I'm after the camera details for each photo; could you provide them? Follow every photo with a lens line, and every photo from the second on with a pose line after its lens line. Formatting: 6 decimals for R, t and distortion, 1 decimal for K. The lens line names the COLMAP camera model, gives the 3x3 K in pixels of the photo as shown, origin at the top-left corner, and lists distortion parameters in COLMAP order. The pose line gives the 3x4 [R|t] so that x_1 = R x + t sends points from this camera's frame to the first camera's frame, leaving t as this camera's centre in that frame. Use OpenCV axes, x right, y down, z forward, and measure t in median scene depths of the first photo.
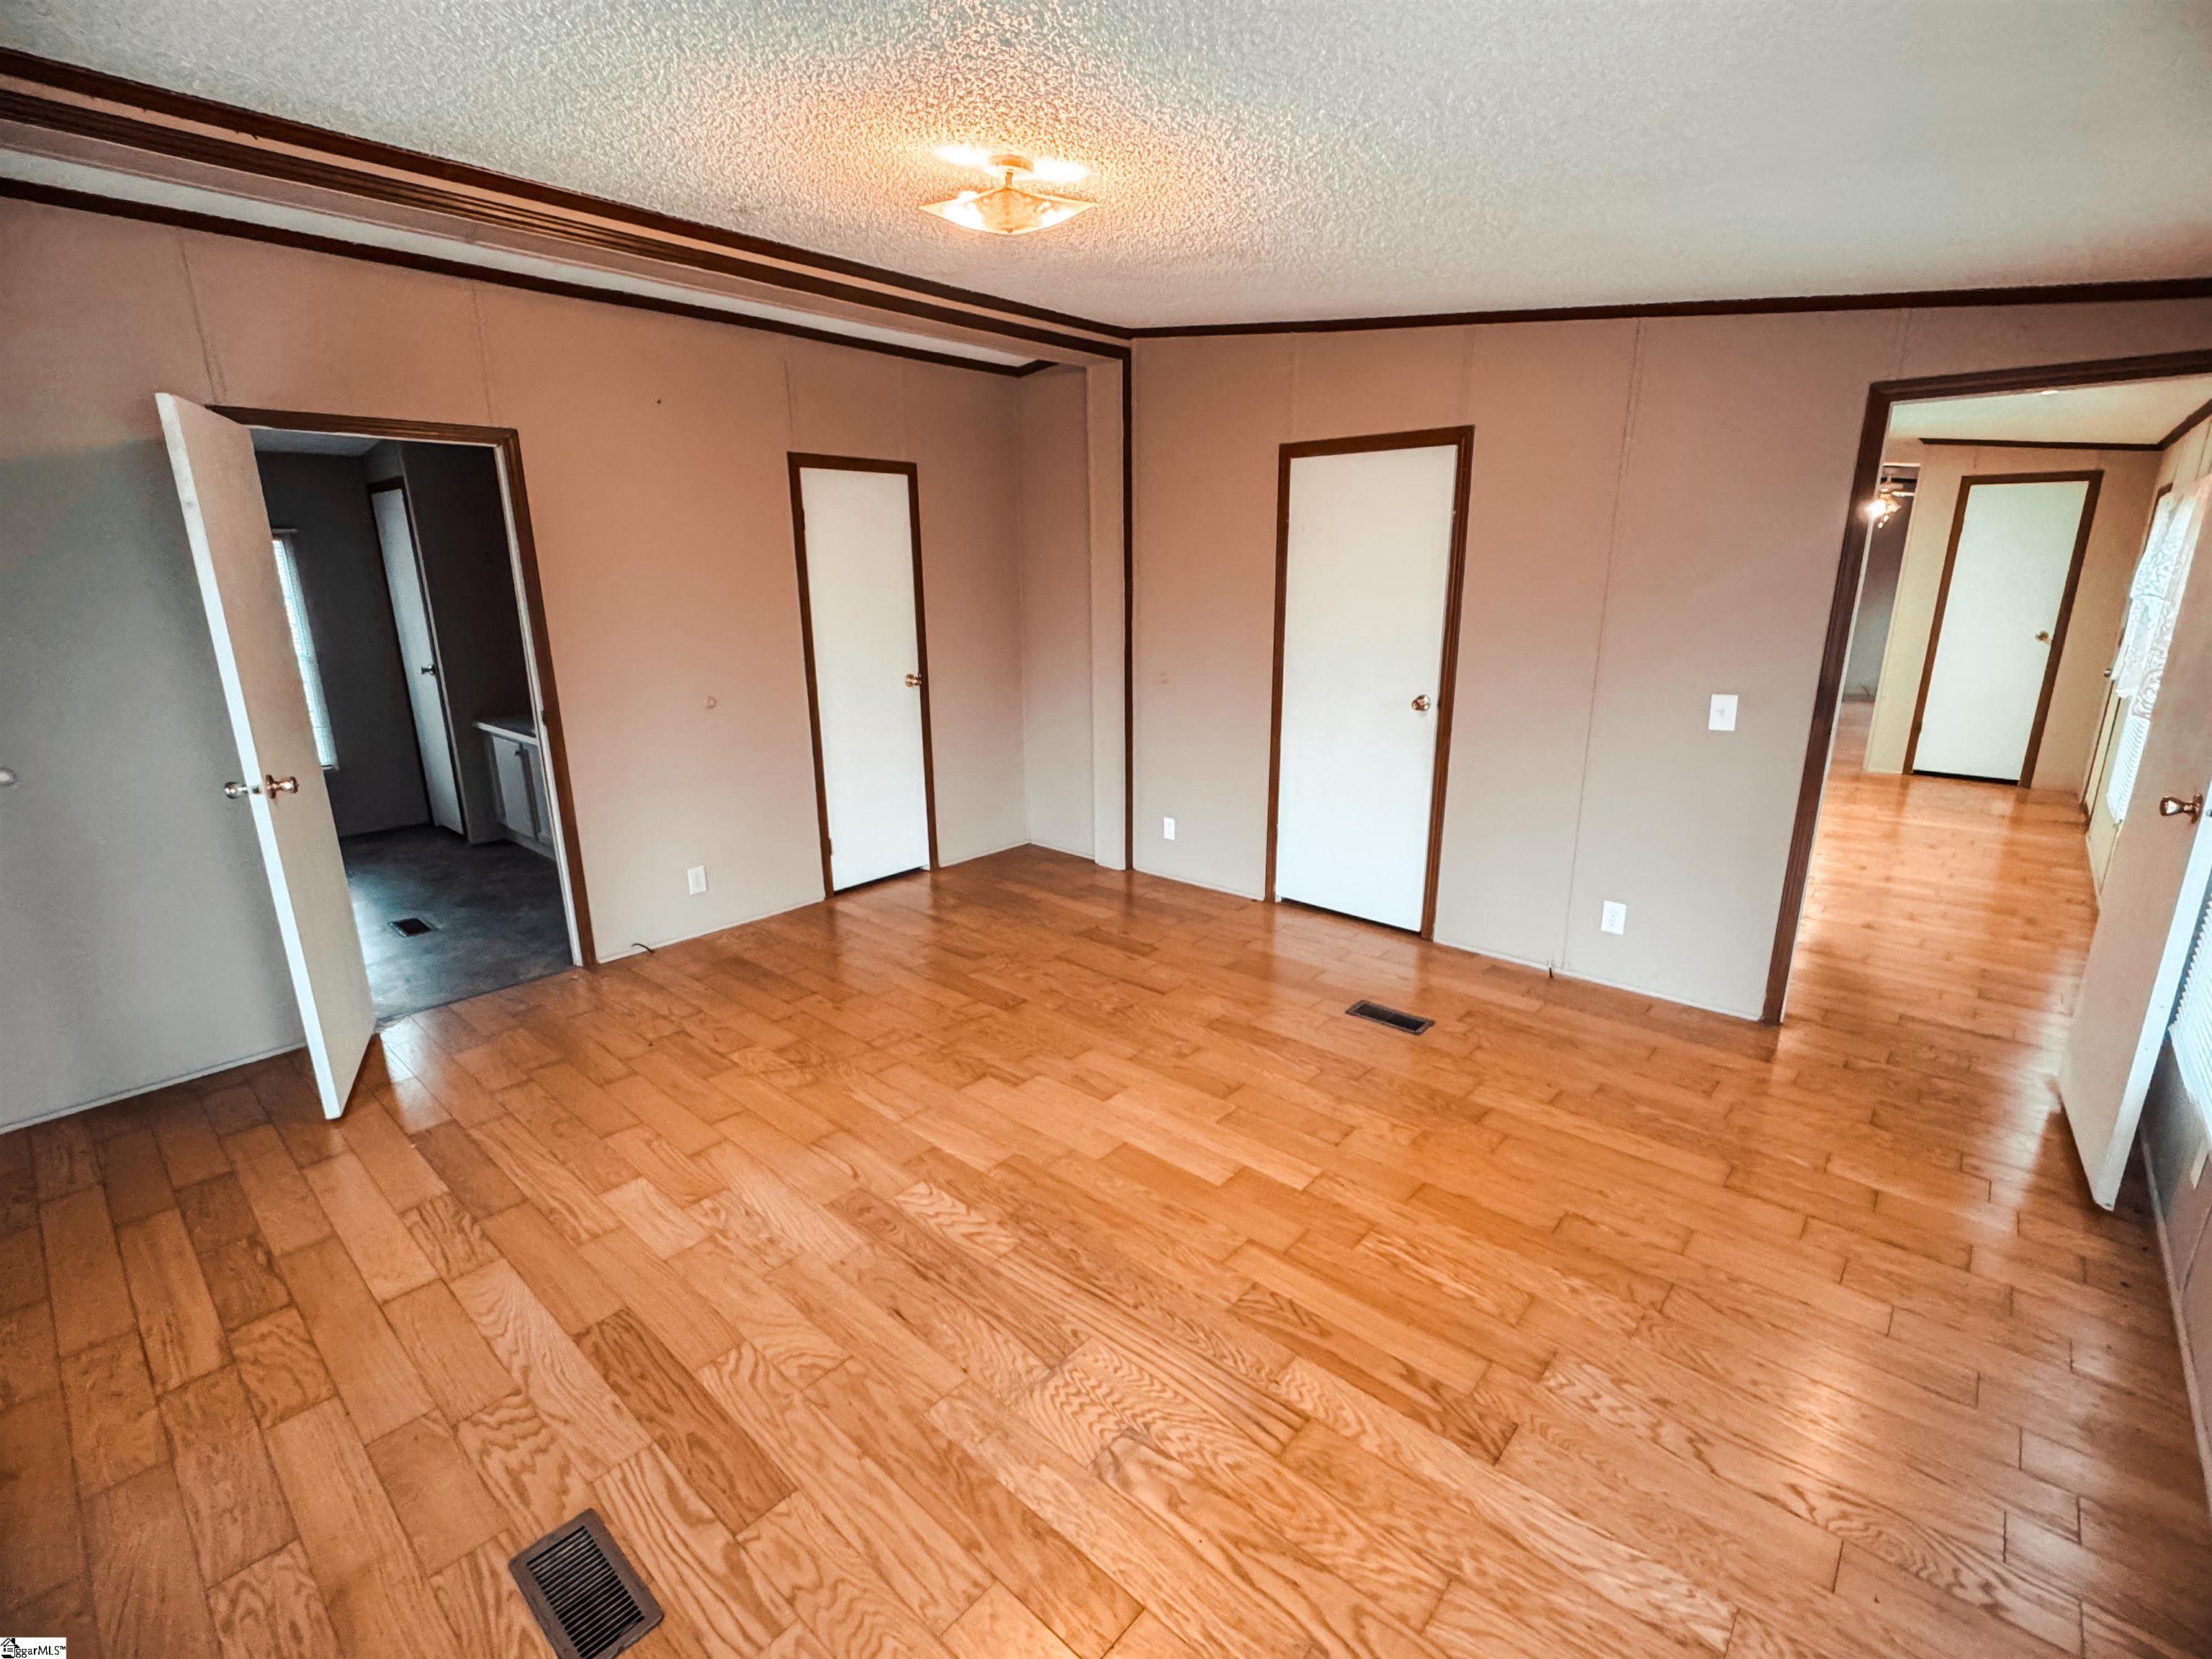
lens RADIAL K [[1005.1, 0, 1111.5], [0, 1005.1, 827.3], [0, 0, 1]] dist [-0.001171, 0.000368]
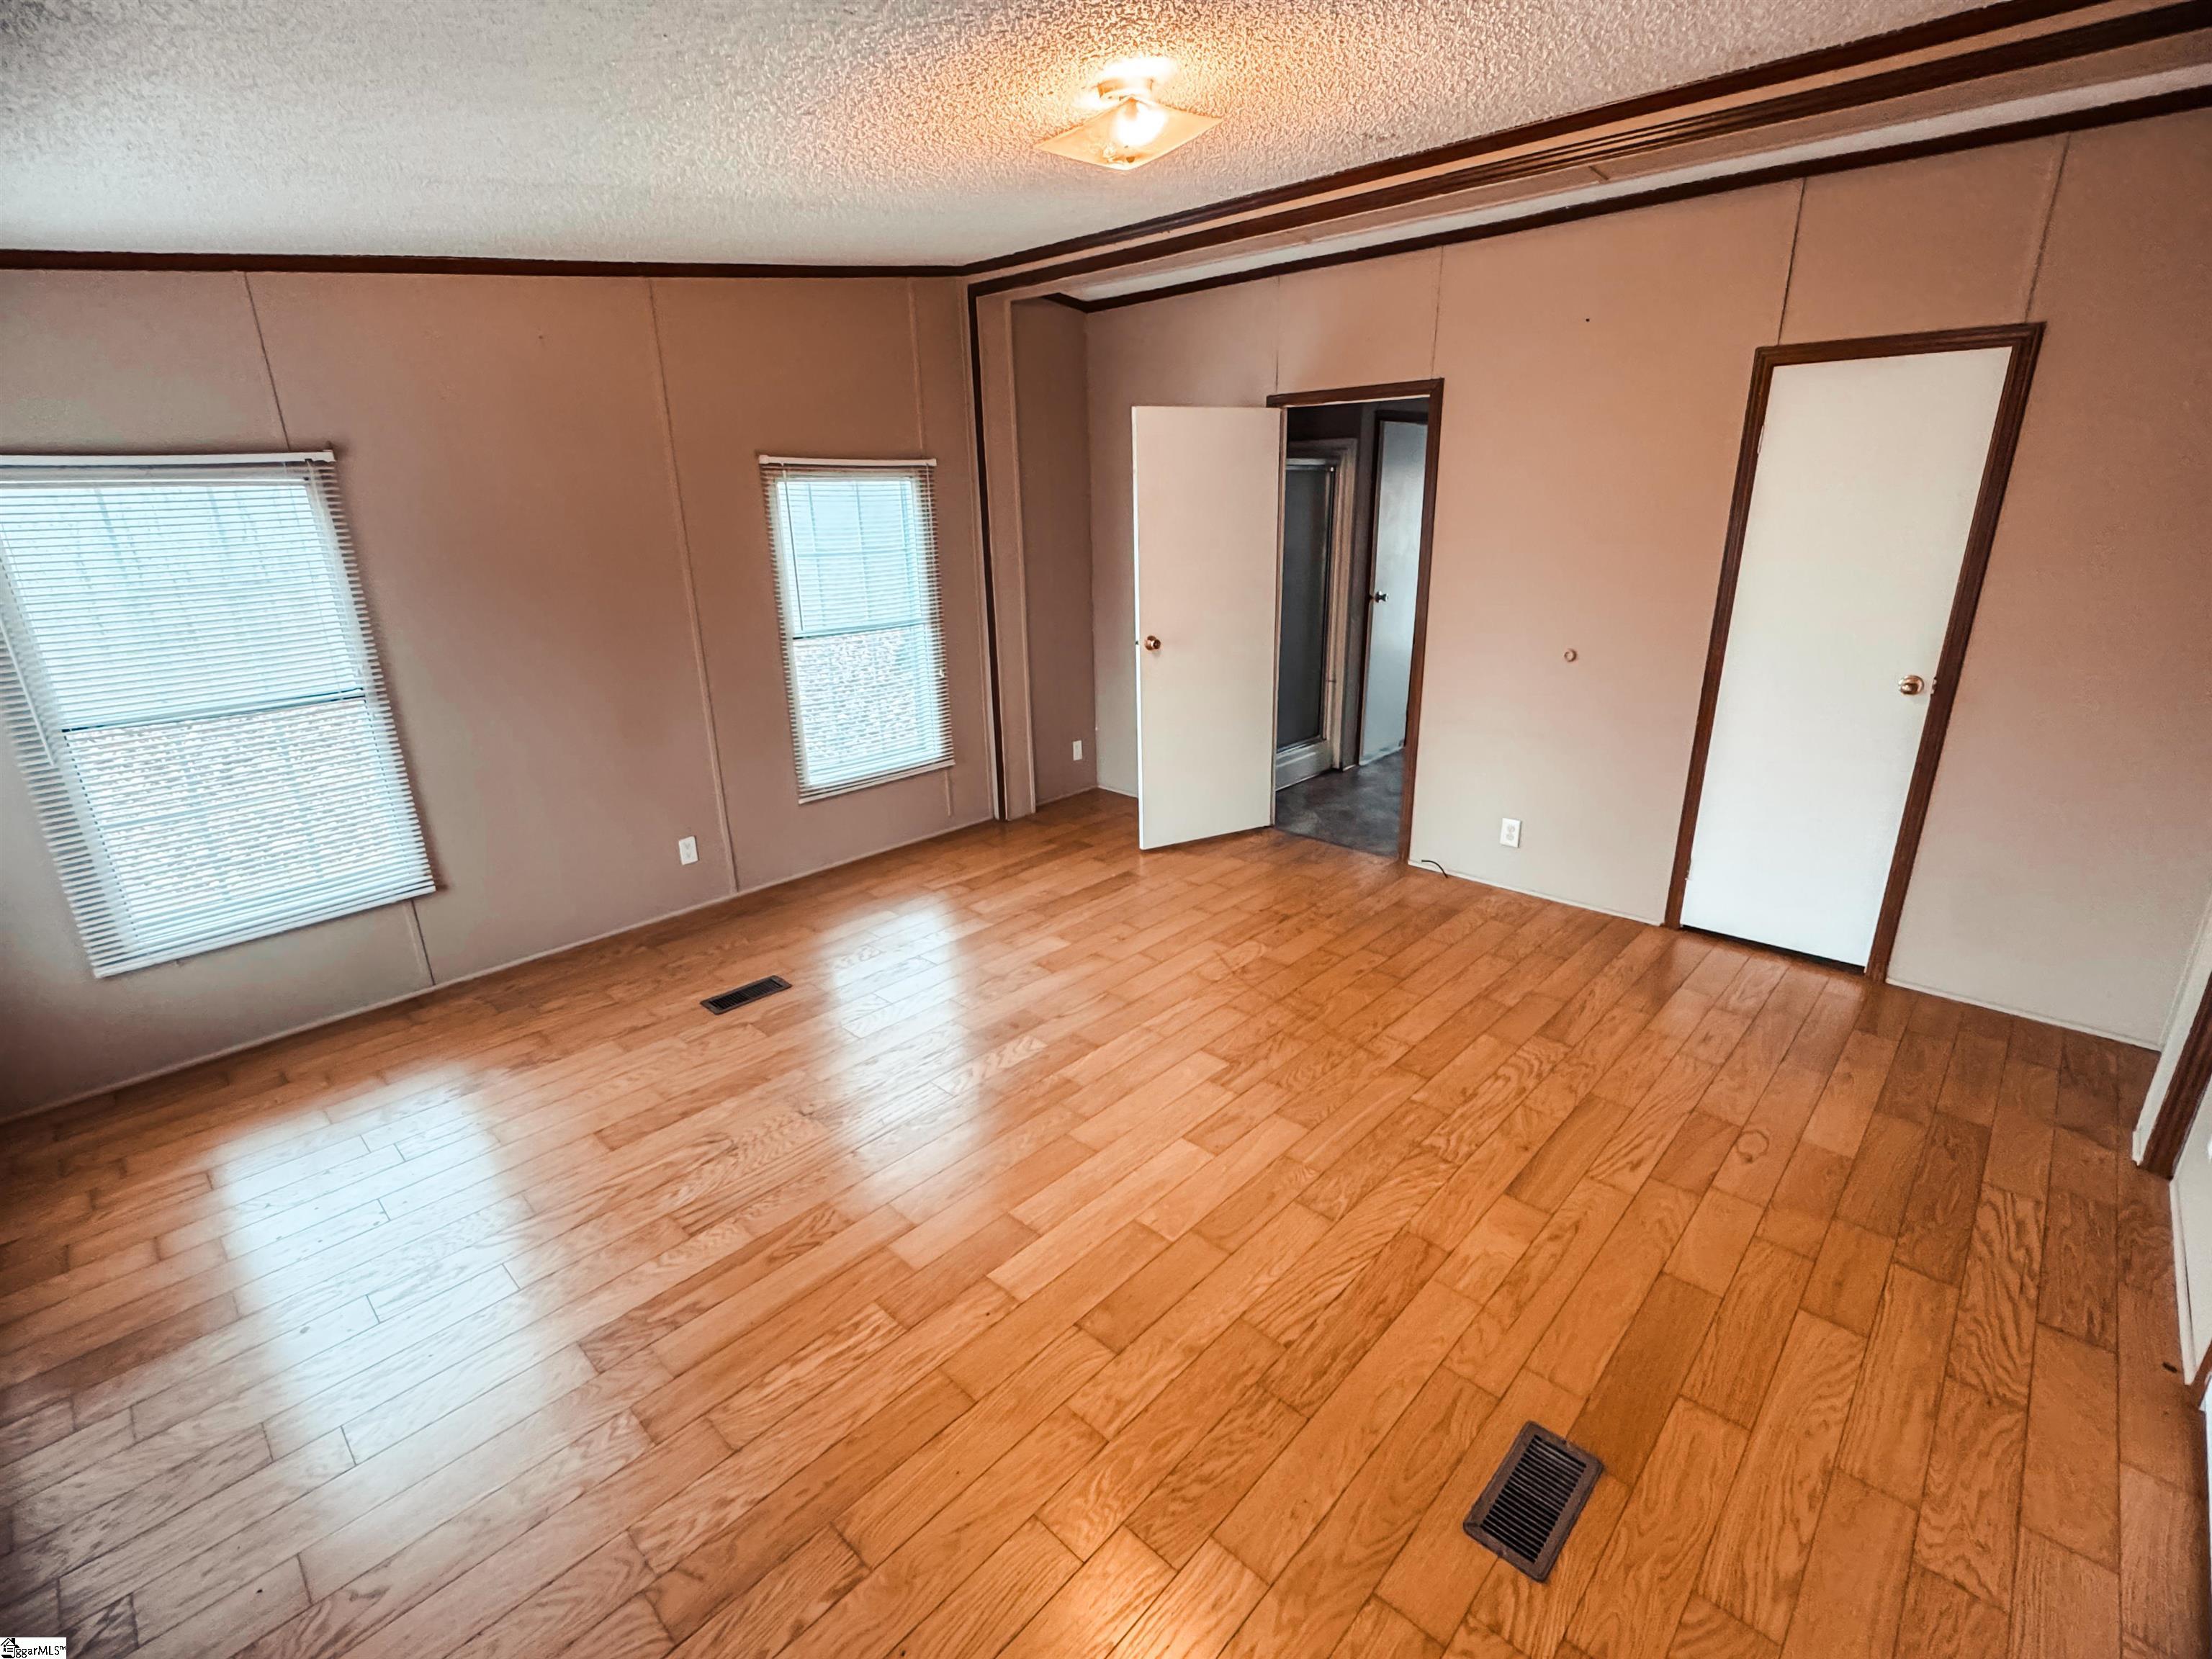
lens RADIAL K [[1005.1, 0, 1111.8], [0, 1005.1, 834.5], [0, 0, 1]] dist [-0.001171, 0.000368]
pose [[-0.030642, 0.328237, -0.944098, 0.720532], [-0.233349, 0.916092, 0.326073, -0.240472], [0.971910, 0.230296, 0.048523, 0.803441]]
